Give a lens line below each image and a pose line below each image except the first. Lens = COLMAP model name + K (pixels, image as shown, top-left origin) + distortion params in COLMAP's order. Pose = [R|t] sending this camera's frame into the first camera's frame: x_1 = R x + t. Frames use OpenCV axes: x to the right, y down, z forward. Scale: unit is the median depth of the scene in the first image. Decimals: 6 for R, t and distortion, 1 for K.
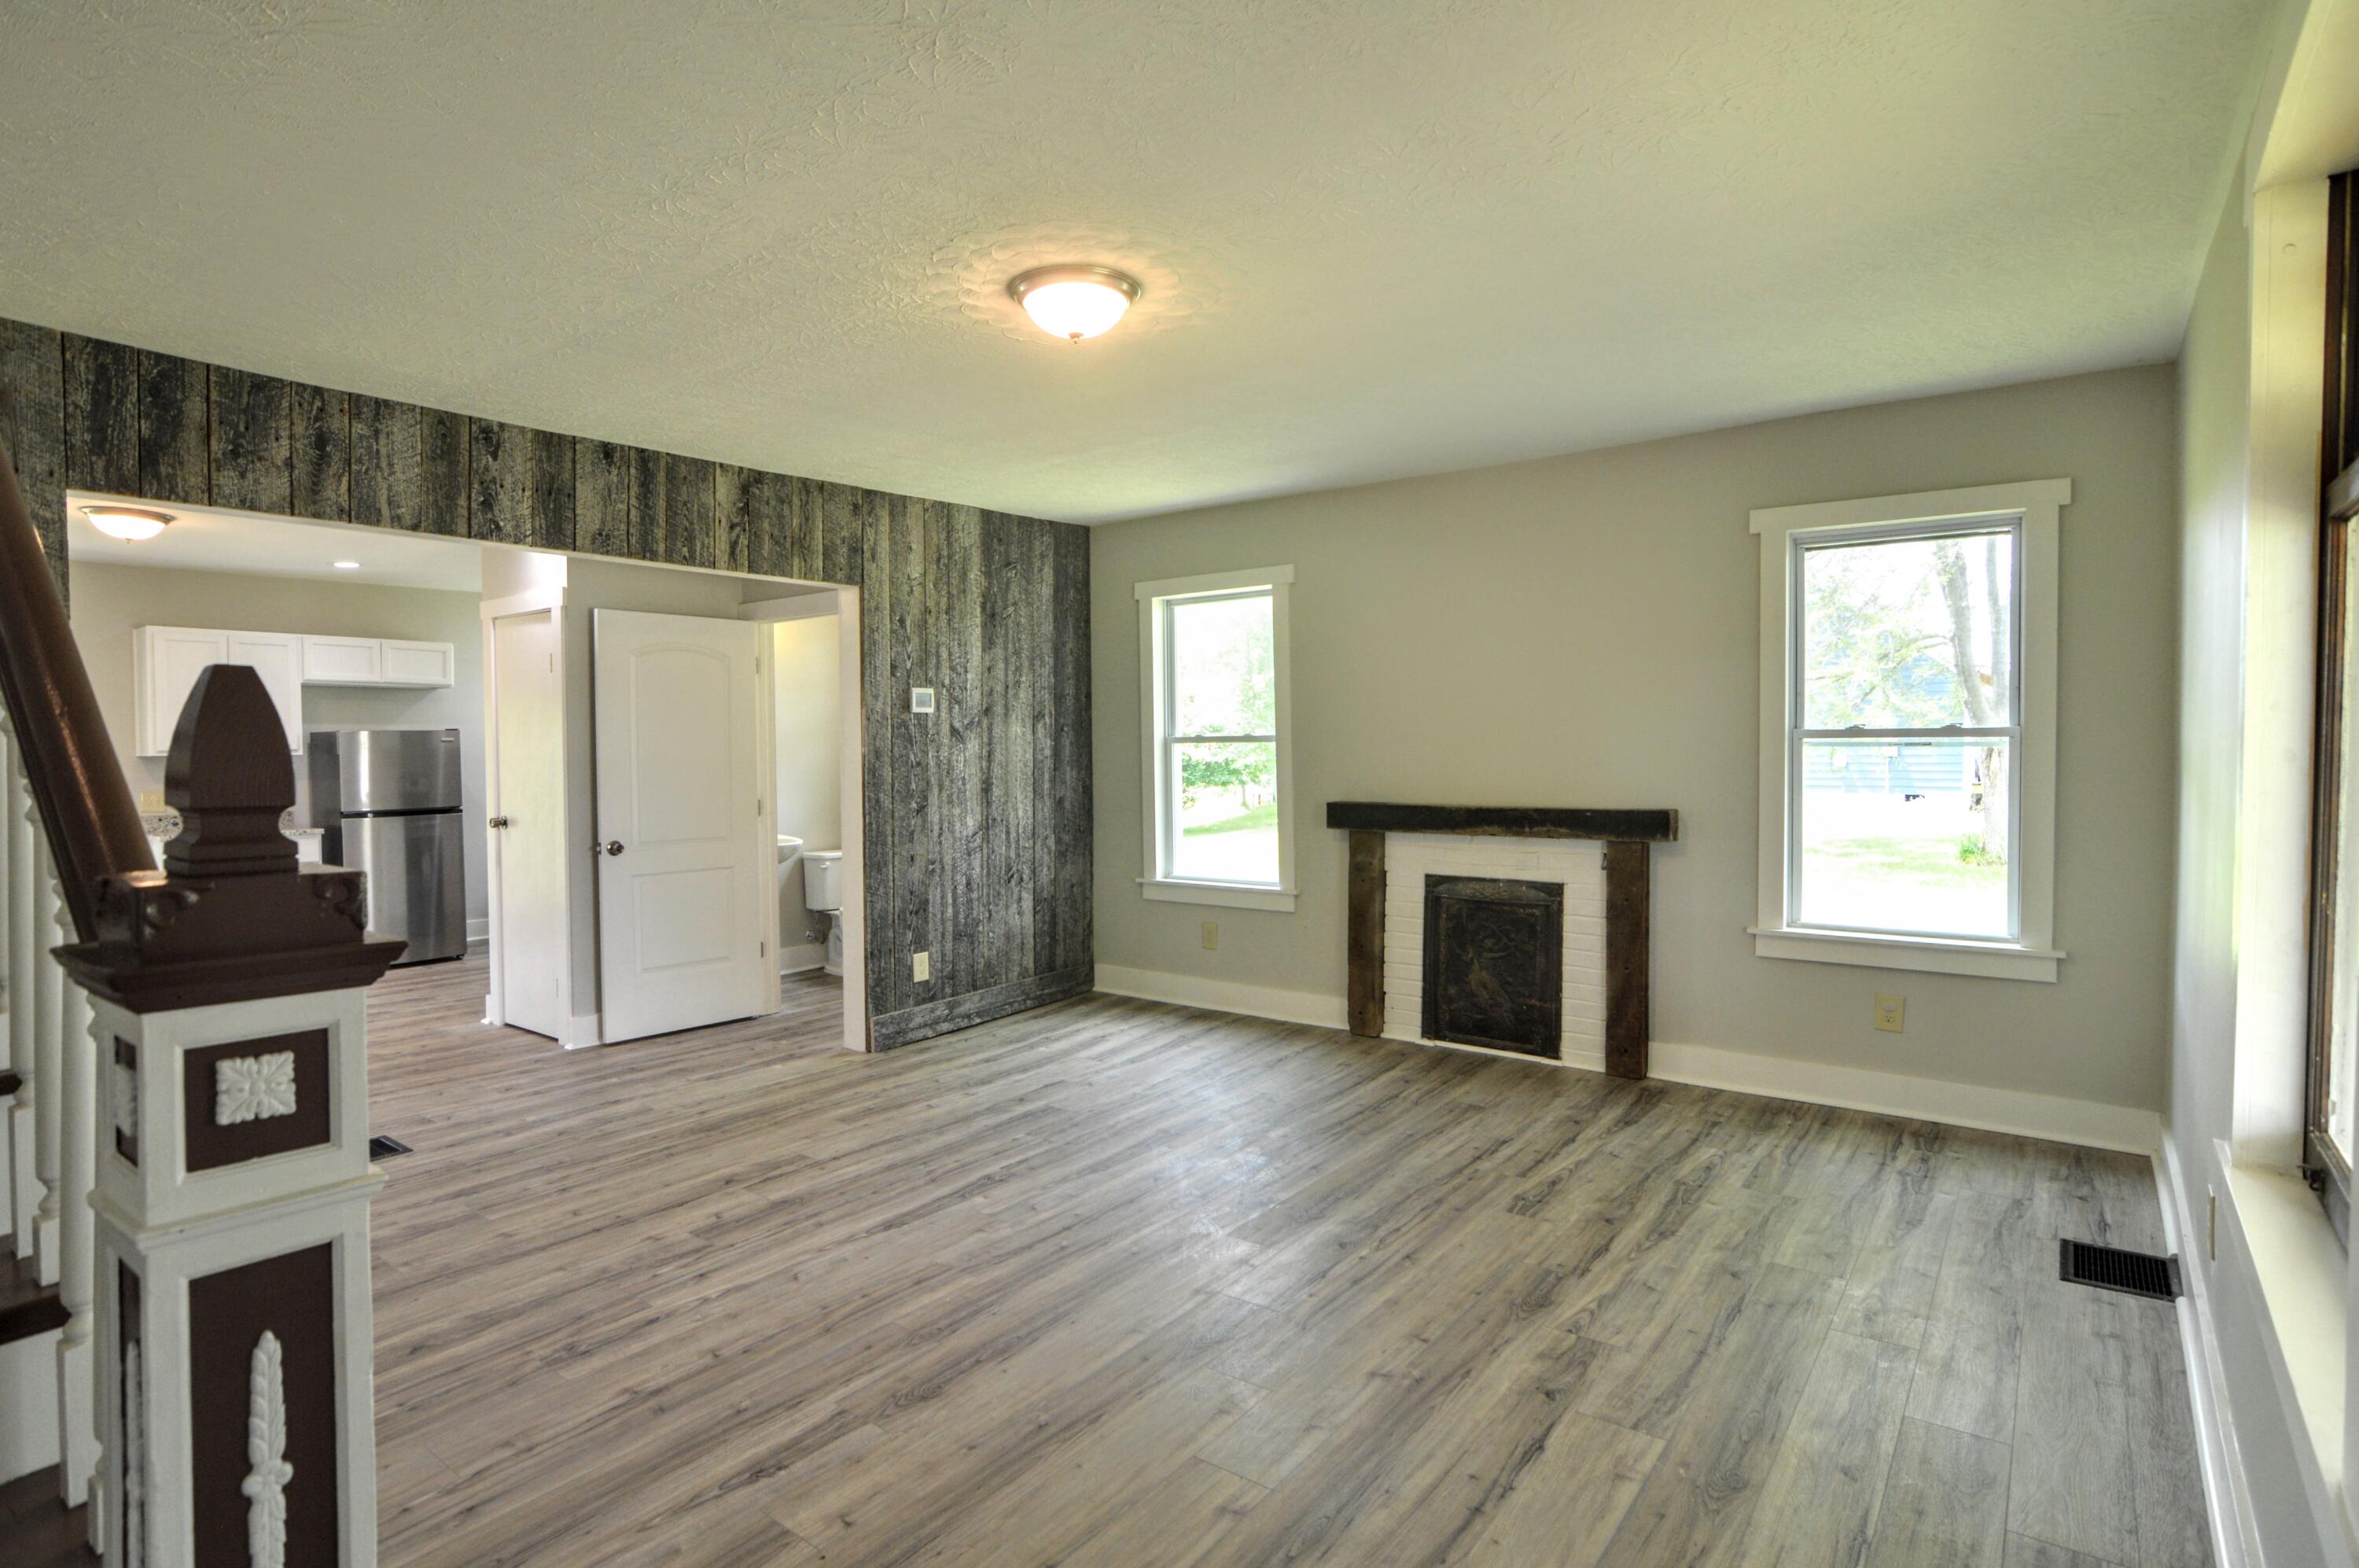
lens RADIAL K [[1181.0, 0, 1158.1], [0, 1181.0, 774.5], [0, 0, 1]] dist [-0.019840, 0.000859]
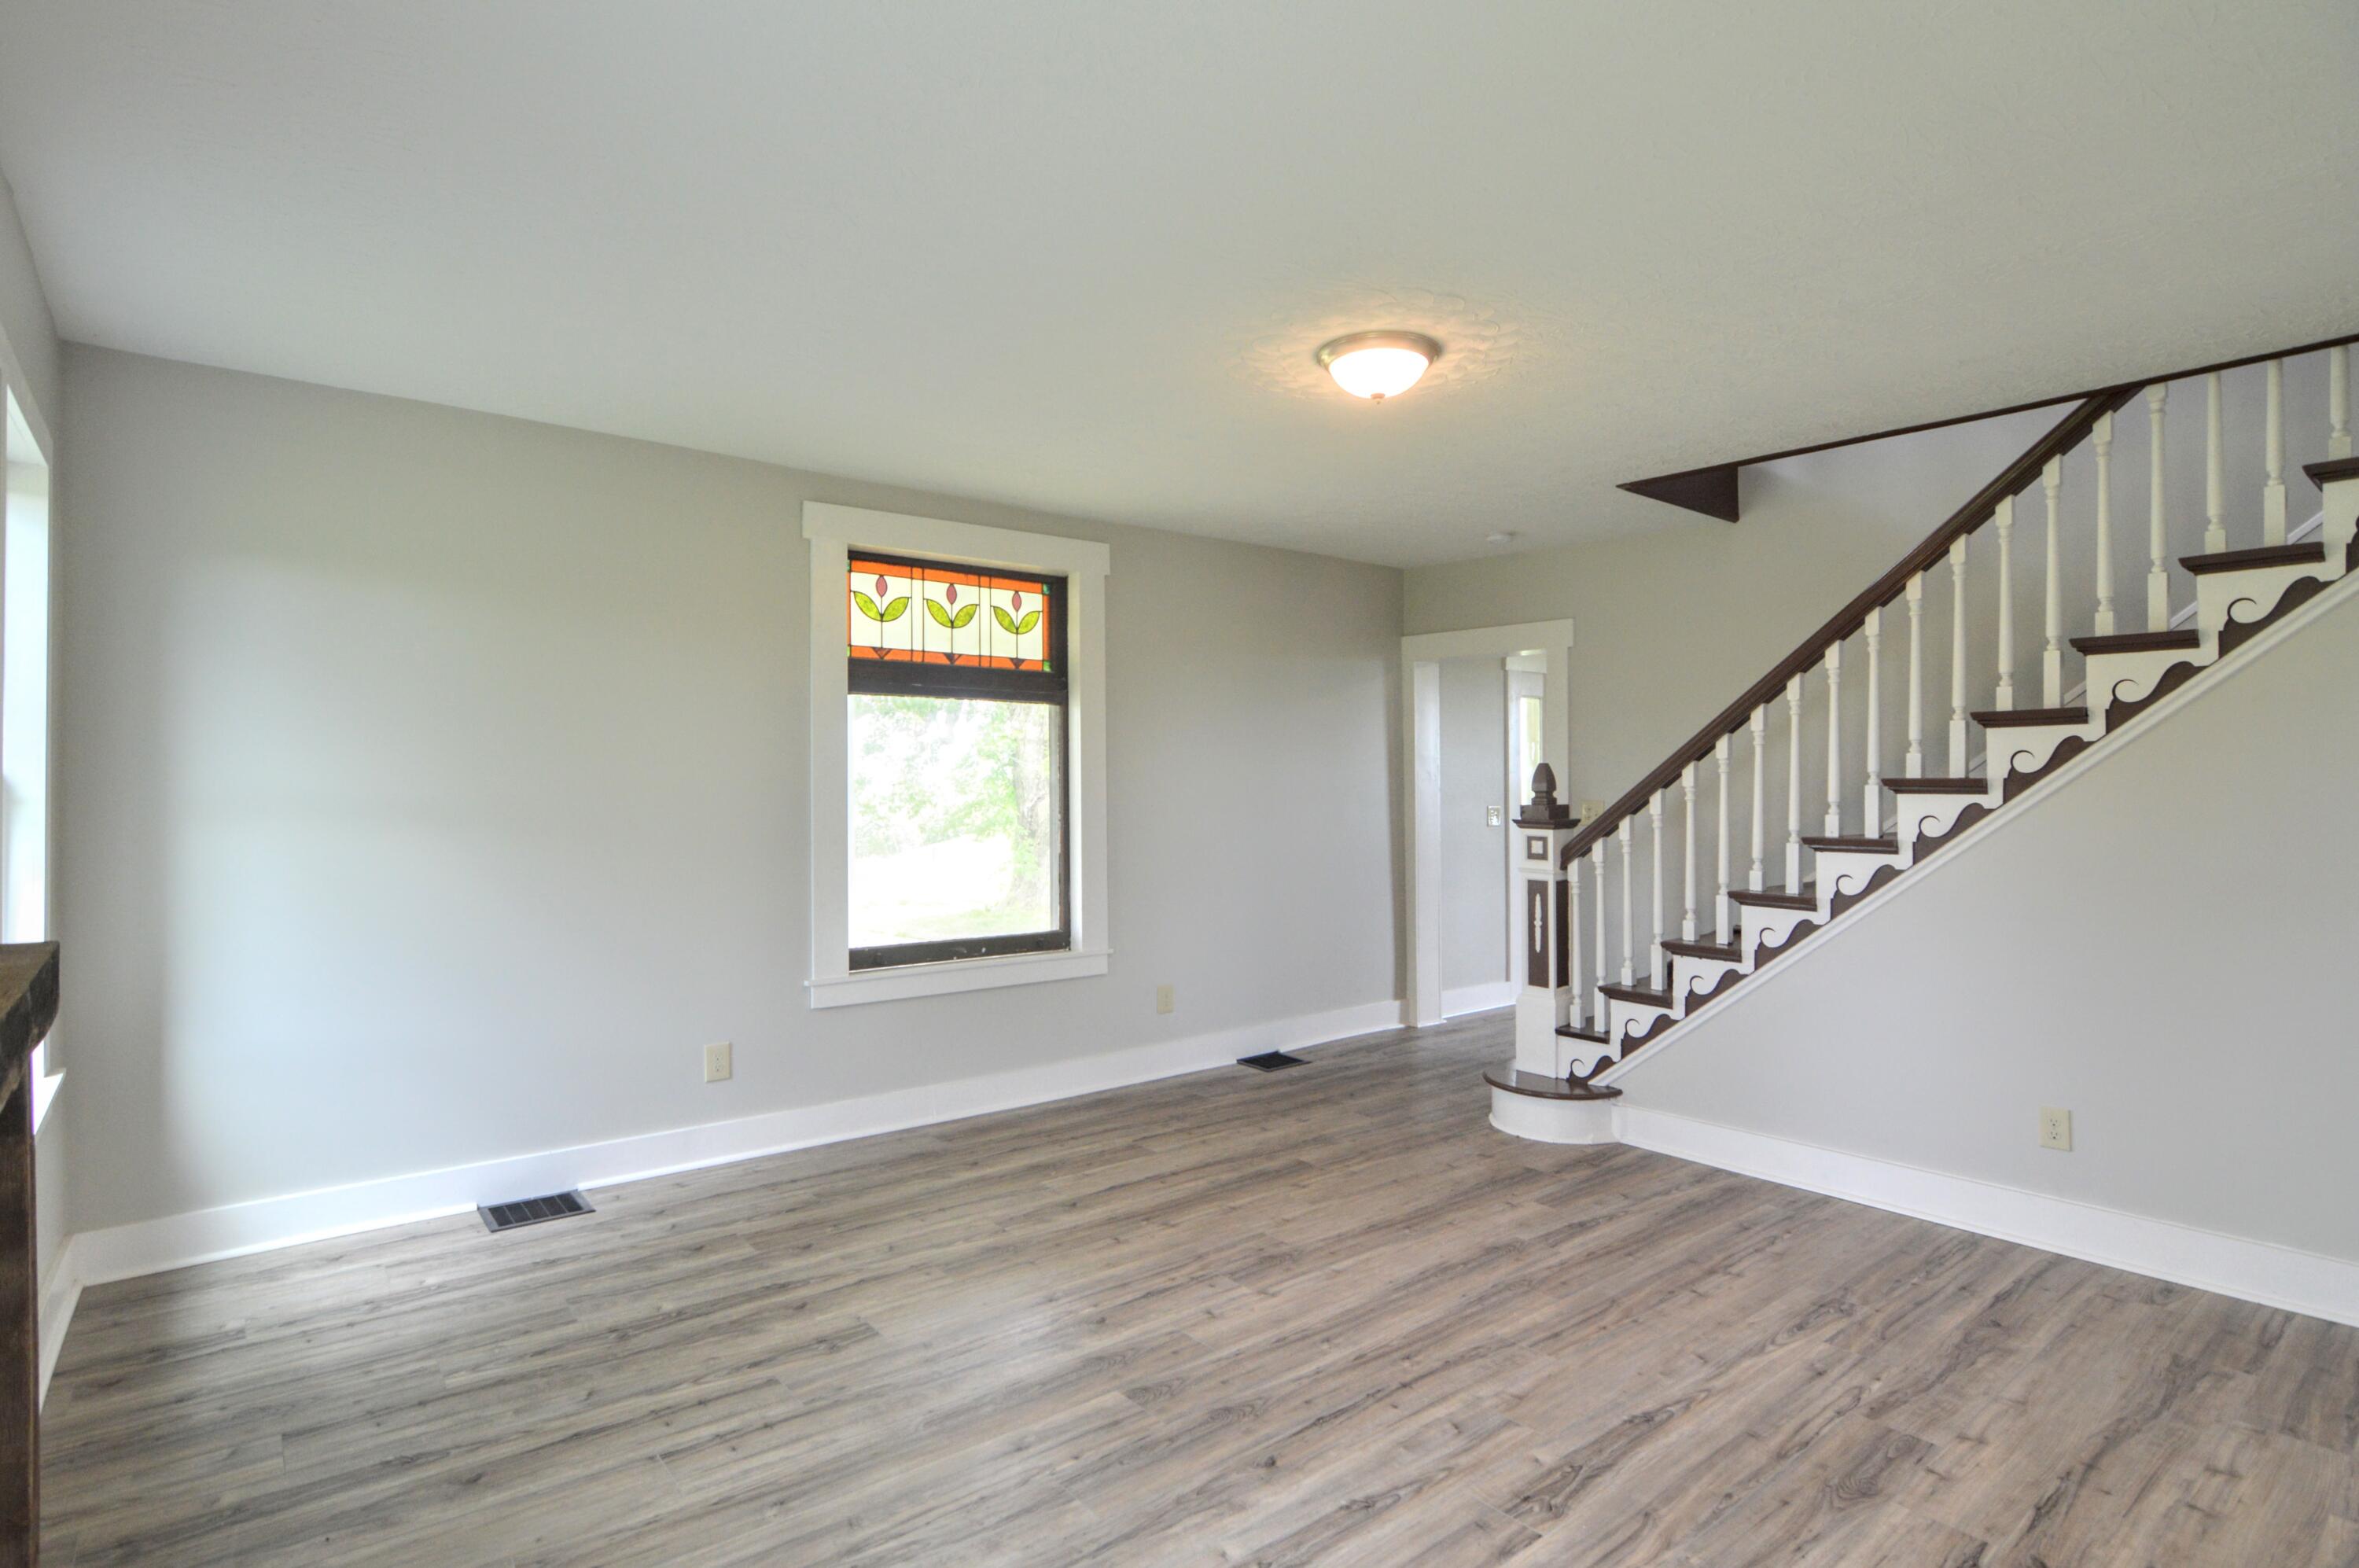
lens RADIAL K [[1181.0, 0, 1158.1], [0, 1181.0, 774.5], [0, 0, 1]] dist [-0.019840, 0.000859]
pose [[-0.972447, 0.011123, 0.232857, -0.108787], [0.015476, 0.999738, 0.016874, -0.047007], [-0.232608, 0.020012, -0.972365, 1.892624]]
